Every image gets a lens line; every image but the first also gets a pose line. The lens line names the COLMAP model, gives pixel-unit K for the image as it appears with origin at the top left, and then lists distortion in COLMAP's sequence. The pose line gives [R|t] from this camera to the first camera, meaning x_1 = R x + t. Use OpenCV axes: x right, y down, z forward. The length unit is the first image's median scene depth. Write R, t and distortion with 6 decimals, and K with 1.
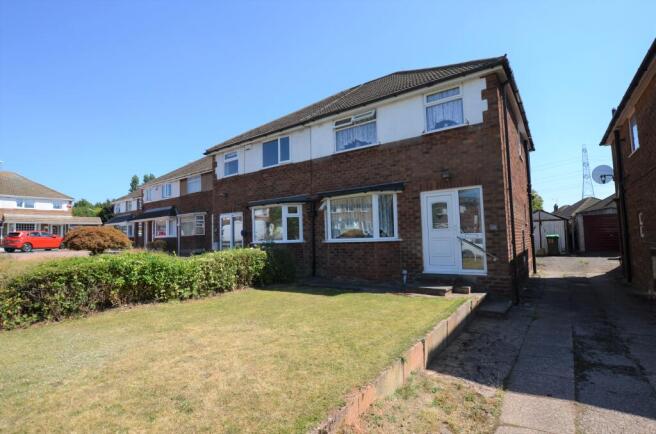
lens RADIAL K [[311.6, 0, 329.3], [0, 311.6, 216.2], [0, 0, 1]] dist [-0.023181, 0.000896]
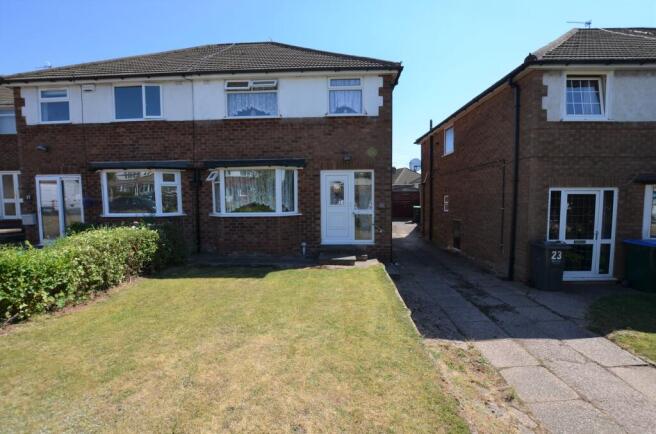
lens RADIAL K [[285.1, 0, 329.2], [0, 285.1, 215.8], [0, 0, 1]] dist [-0.028727, 0.001183]
pose [[0.834765, -0.012413, 0.550466, -0.243592], [-0.053455, 0.993196, 0.103460, -0.026575], [-0.548005, -0.115790, 0.828422, 0.155497]]
